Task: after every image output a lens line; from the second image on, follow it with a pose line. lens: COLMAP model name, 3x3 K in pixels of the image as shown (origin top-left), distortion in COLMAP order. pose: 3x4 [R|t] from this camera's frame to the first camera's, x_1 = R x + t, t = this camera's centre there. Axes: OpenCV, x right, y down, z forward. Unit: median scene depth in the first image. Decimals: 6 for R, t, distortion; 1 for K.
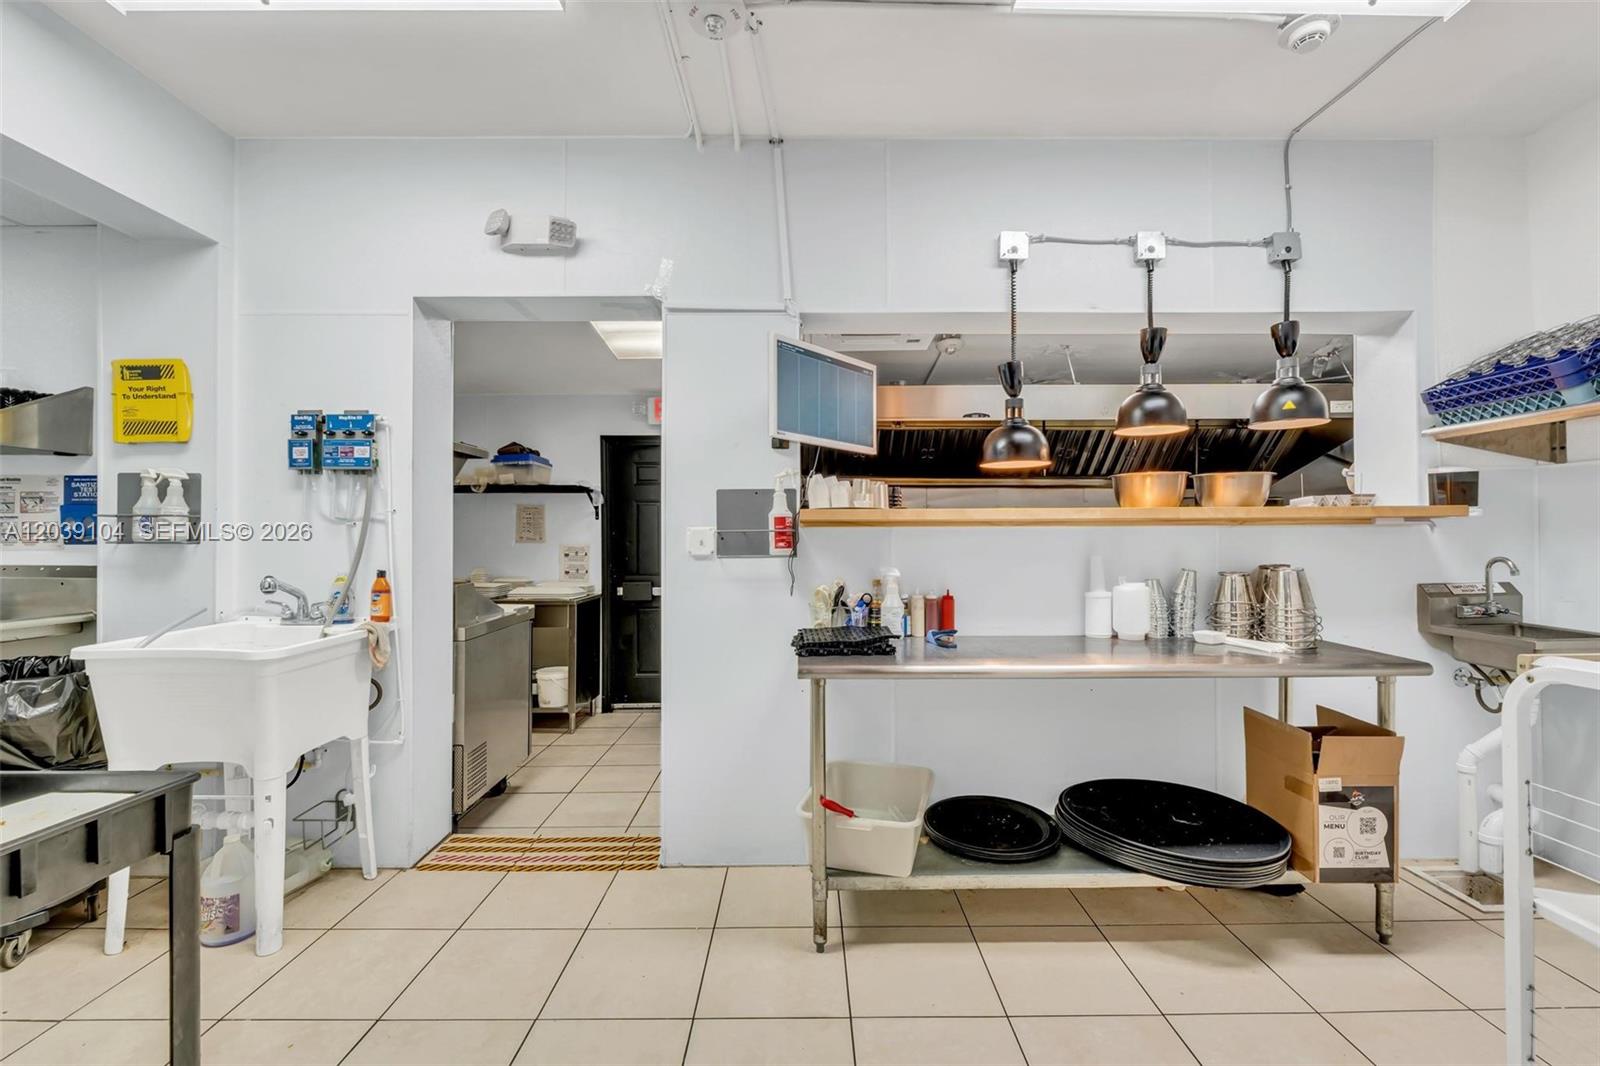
lens RADIAL K [[679.2, 0, 797.6], [0, 679.2, 534.6], [0, 0, 1]] dist [-0.001086, -0.000133]
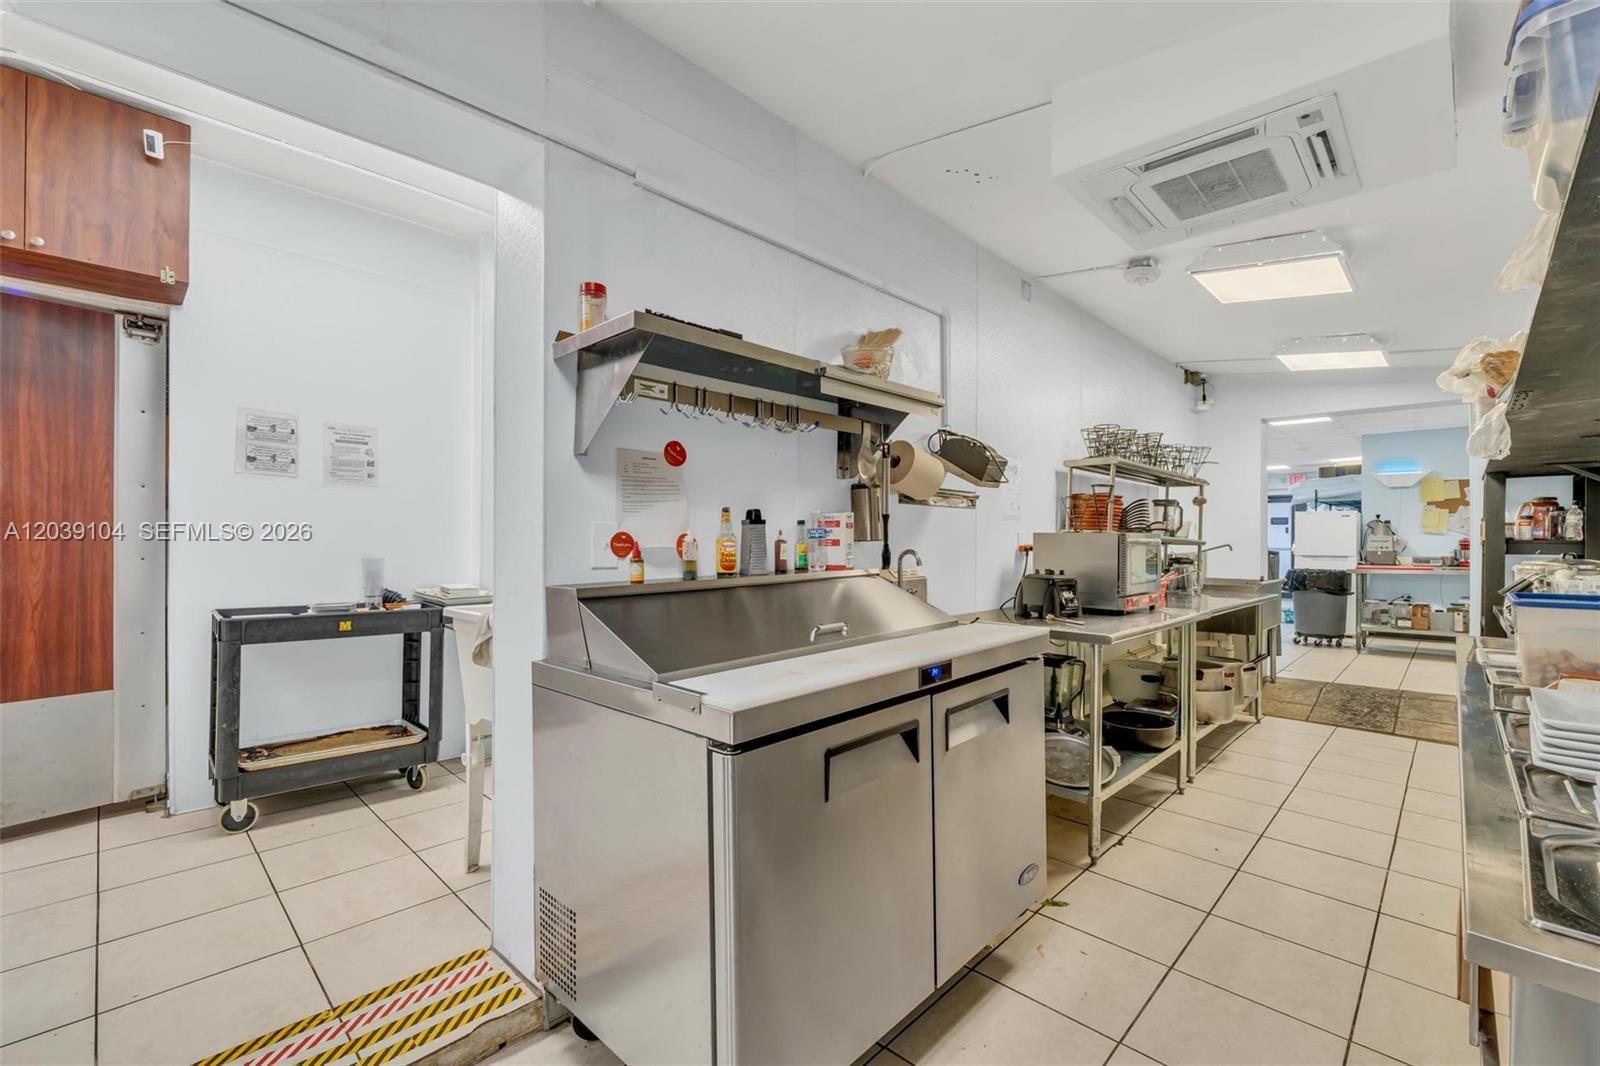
lens RADIAL K [[679.2, 0, 800.8], [0, 679.2, 532.2], [0, 0, 1]] dist [-0.001086, -0.000133]
pose [[-0.708334, -0.000794, -0.705877, -0.273430], [0.006387, 0.999951, -0.007533, 0.038941], [0.705848, -0.009844, -0.708294, 1.749730]]
